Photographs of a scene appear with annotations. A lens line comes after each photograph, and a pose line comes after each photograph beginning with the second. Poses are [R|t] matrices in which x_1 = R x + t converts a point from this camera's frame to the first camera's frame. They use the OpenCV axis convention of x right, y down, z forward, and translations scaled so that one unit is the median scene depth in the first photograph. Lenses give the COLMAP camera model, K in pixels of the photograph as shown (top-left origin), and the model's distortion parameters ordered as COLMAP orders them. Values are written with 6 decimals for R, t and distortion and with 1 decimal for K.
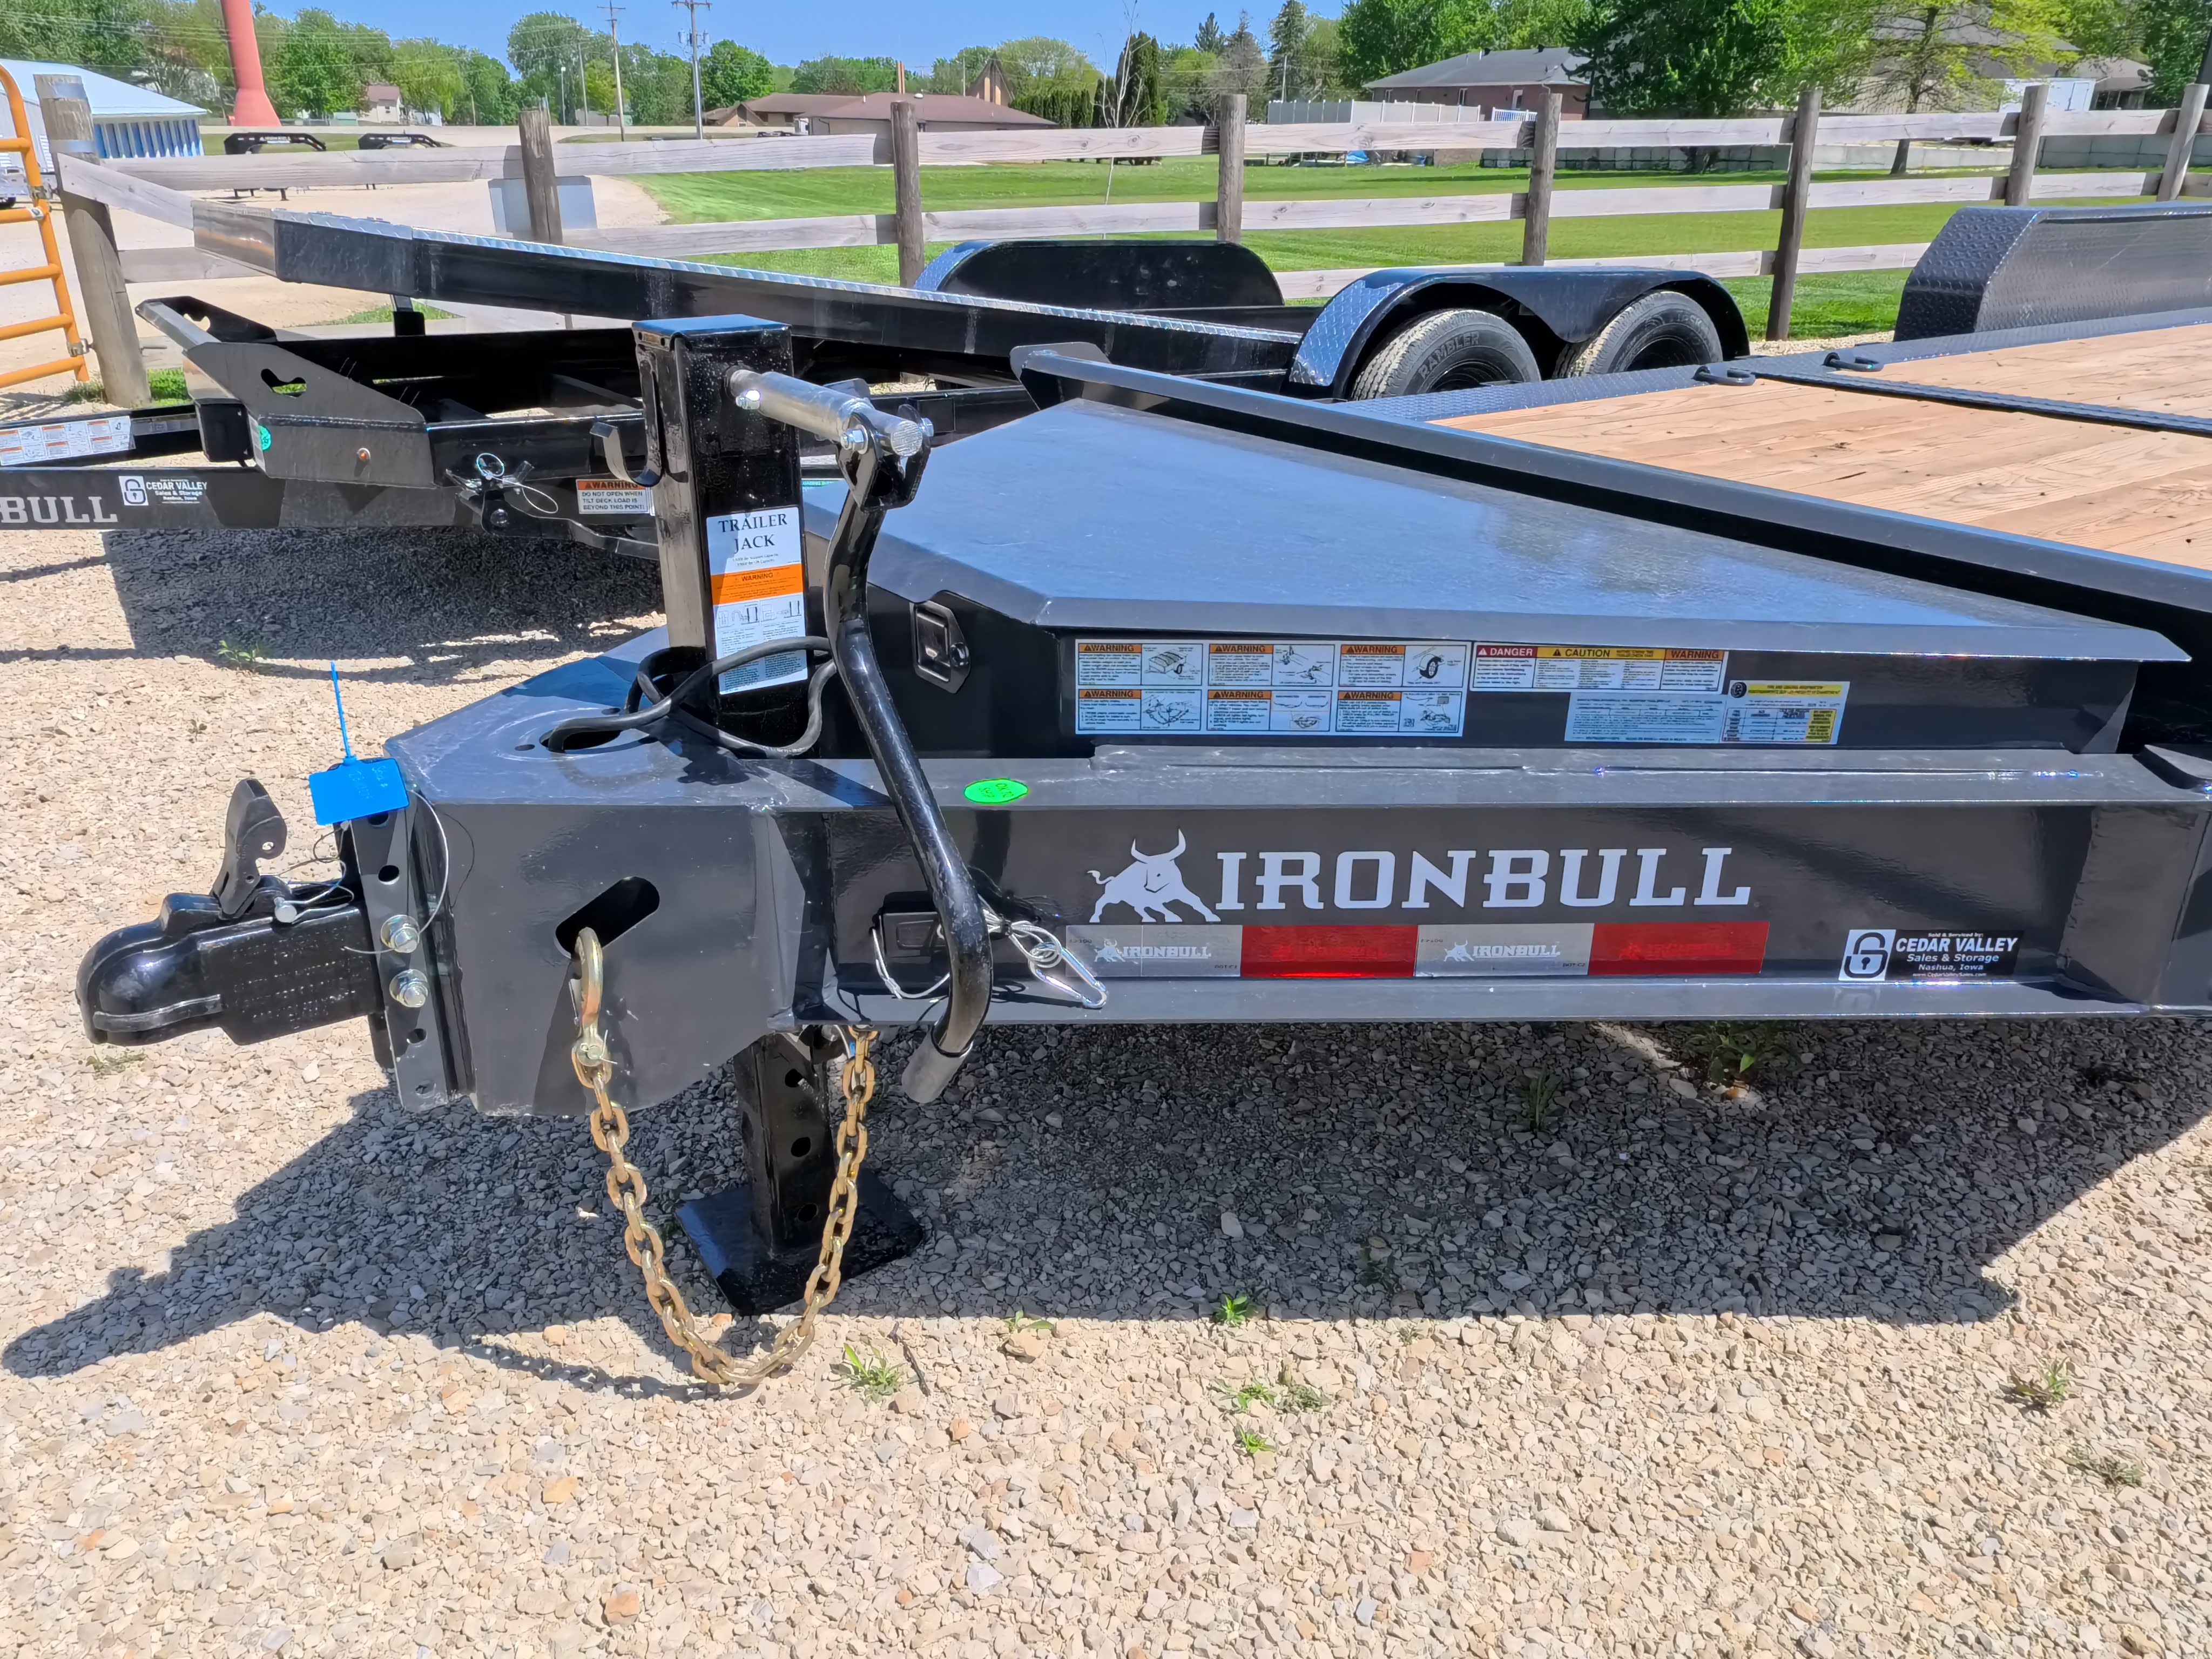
lens RADIAL K [[1584.2, 0, 1097.5], [0, 1584.2, 826.1], [0, 0, 1]] dist [-0.005155, 0.004881]
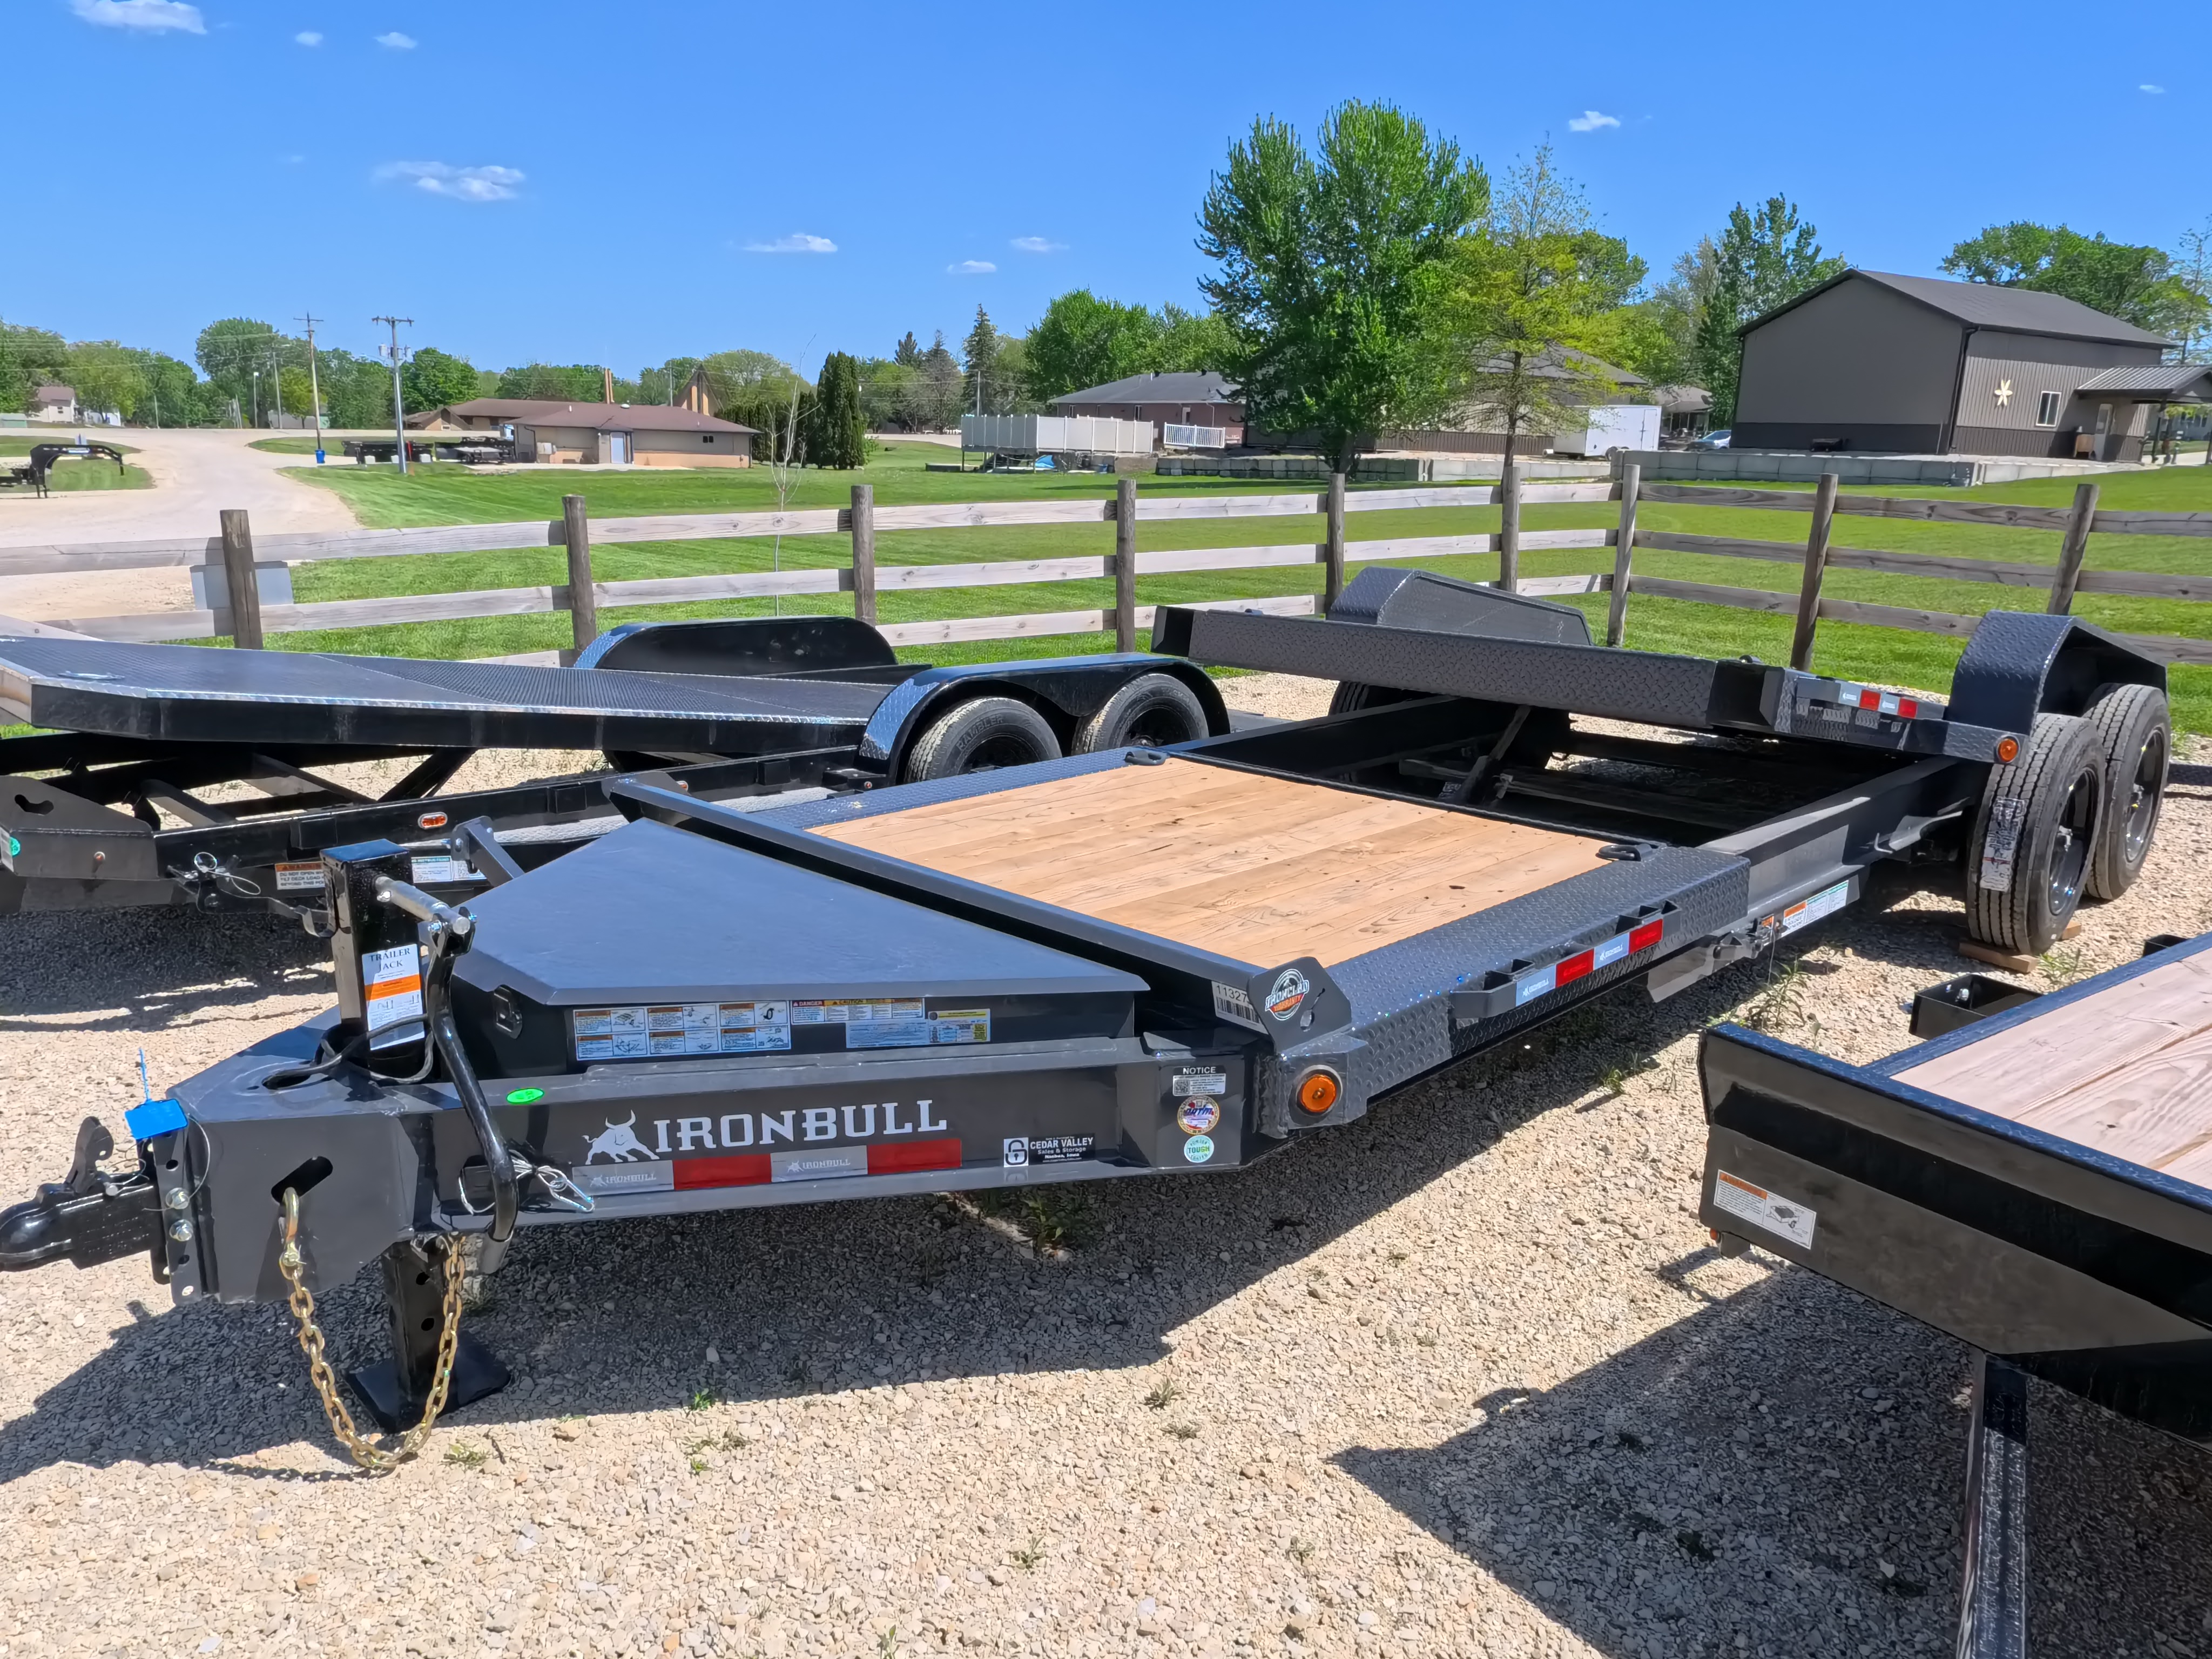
lens RADIAL K [[1584.2, 0, 1095.1], [0, 1584.2, 847.3], [0, 0, 1]] dist [-0.005155, 0.004881]
pose [[0.984763, -0.040322, 0.169162, 0.262048], [0.066455, 0.986176, -0.151790, 0.015138], [-0.160703, 0.160719, 0.973830, -0.867338]]
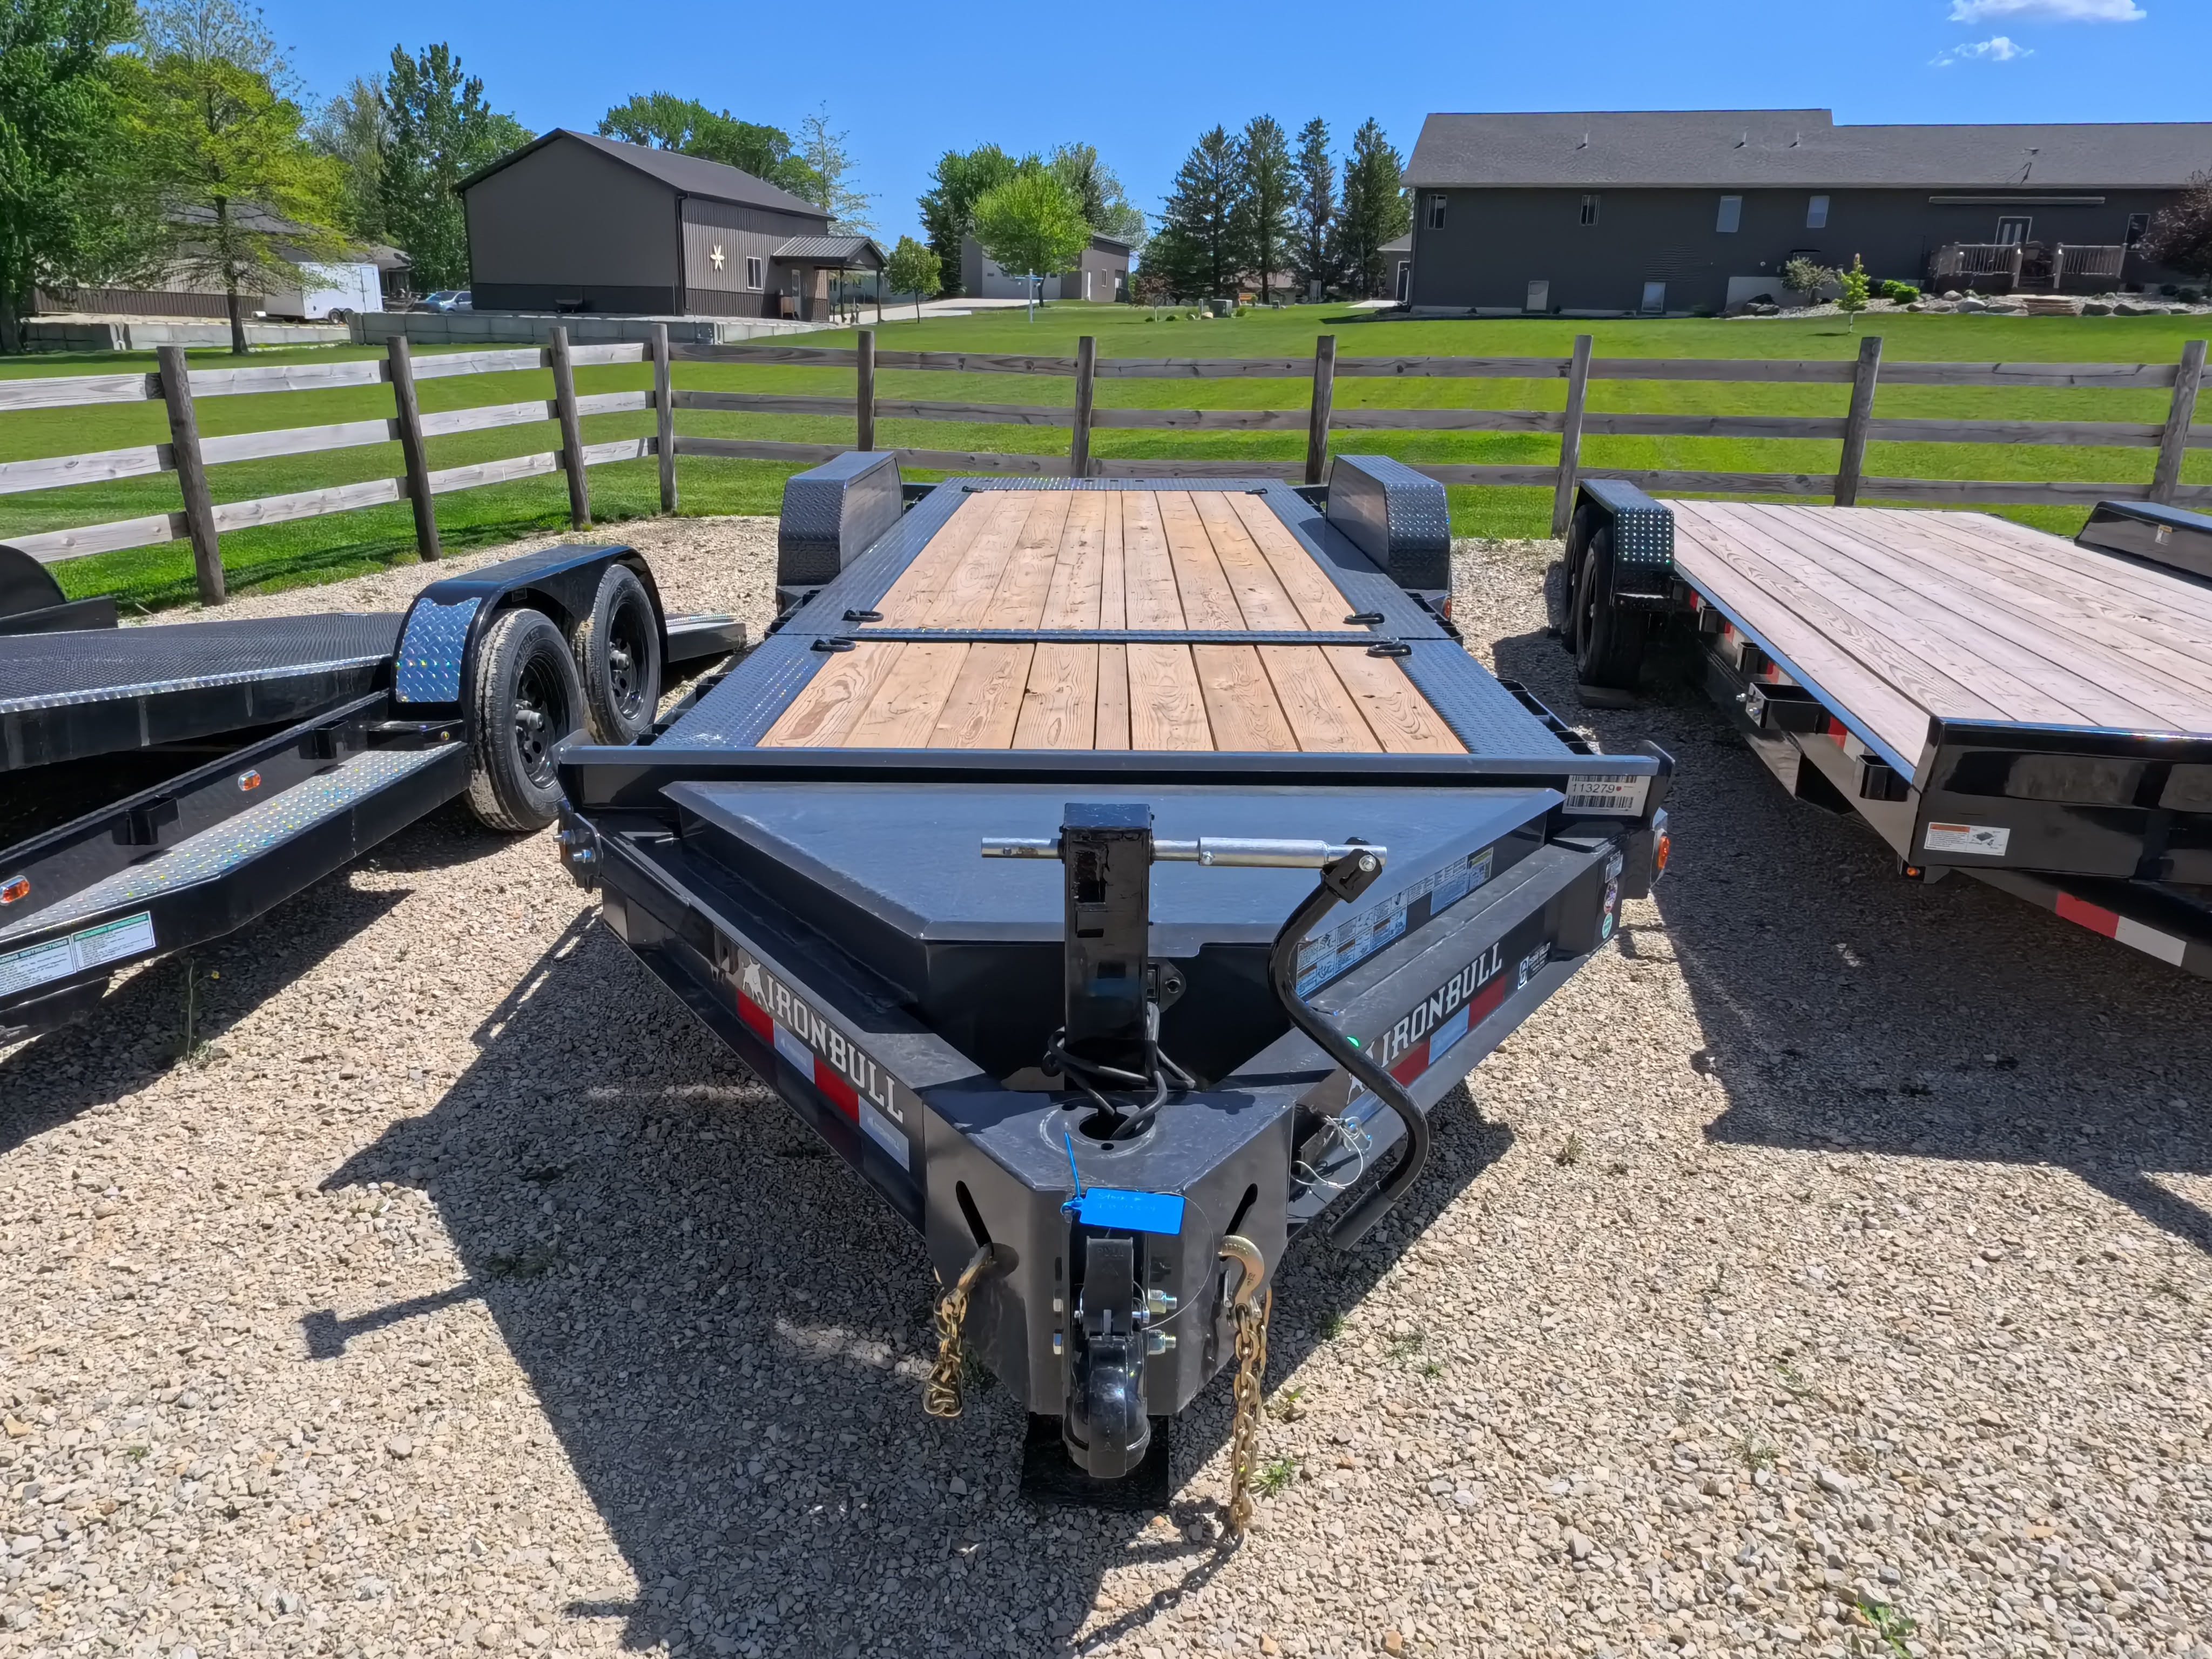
lens RADIAL K [[1584.2, 0, 1103.7], [0, 1584.2, 850.6], [0, 0, 1]] dist [-0.005155, 0.004881]
pose [[0.582226, -0.260928, 0.770019, -1.260648], [0.319670, 0.944291, 0.078274, -0.371862], [-0.747545, 0.200578, 0.633201, 0.093601]]
